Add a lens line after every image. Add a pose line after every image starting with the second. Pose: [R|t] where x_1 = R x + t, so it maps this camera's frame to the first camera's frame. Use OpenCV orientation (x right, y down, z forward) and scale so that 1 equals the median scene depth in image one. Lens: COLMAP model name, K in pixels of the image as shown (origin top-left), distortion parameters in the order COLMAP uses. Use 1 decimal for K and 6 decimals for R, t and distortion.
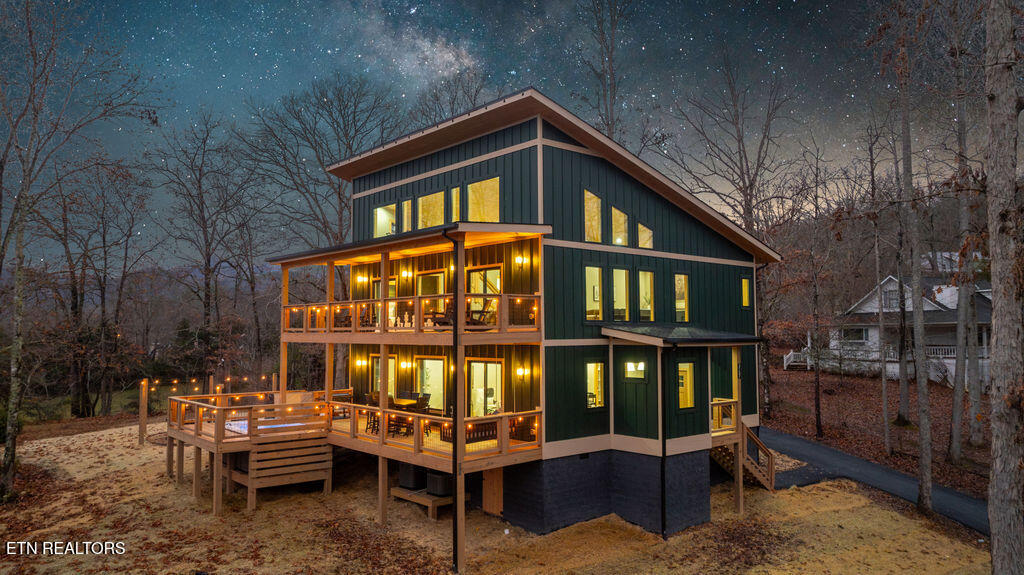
lens RADIAL K [[722.9, 0, 512.0], [0, 722.9, 287.5], [0, 0, 1]] dist [-0.024636, -0.000508]
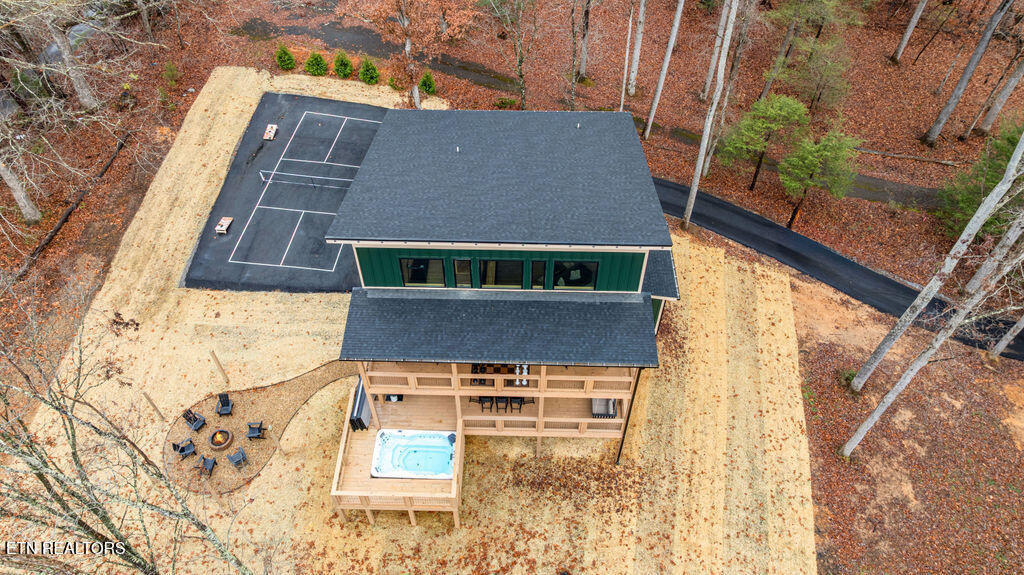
lens RADIAL K [[720.0, 0, 508.8], [0, 720.0, 287.4], [0, 0, 1]] dist [-0.039237, 0.039018]
pose [[0.670385, -0.565547, 0.480354, -0.750458], [-0.046394, 0.614153, 0.787822, -1.112114], [-0.740561, -0.550430, 0.385481, 0.616602]]
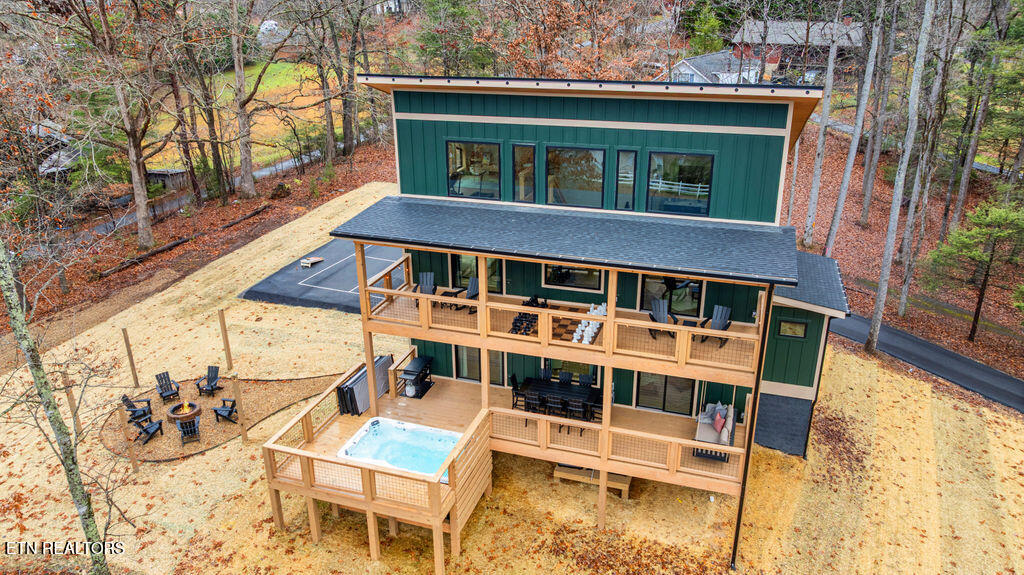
lens RADIAL K [[720.0, 0, 508.8], [0, 720.0, 287.4], [0, 0, 1]] dist [-0.039237, 0.039018]
pose [[0.860039, -0.196195, 0.471000, -0.666734], [-0.023827, 0.906664, 0.421179, -0.370600], [-0.509672, -0.373453, 0.775092, 0.406043]]
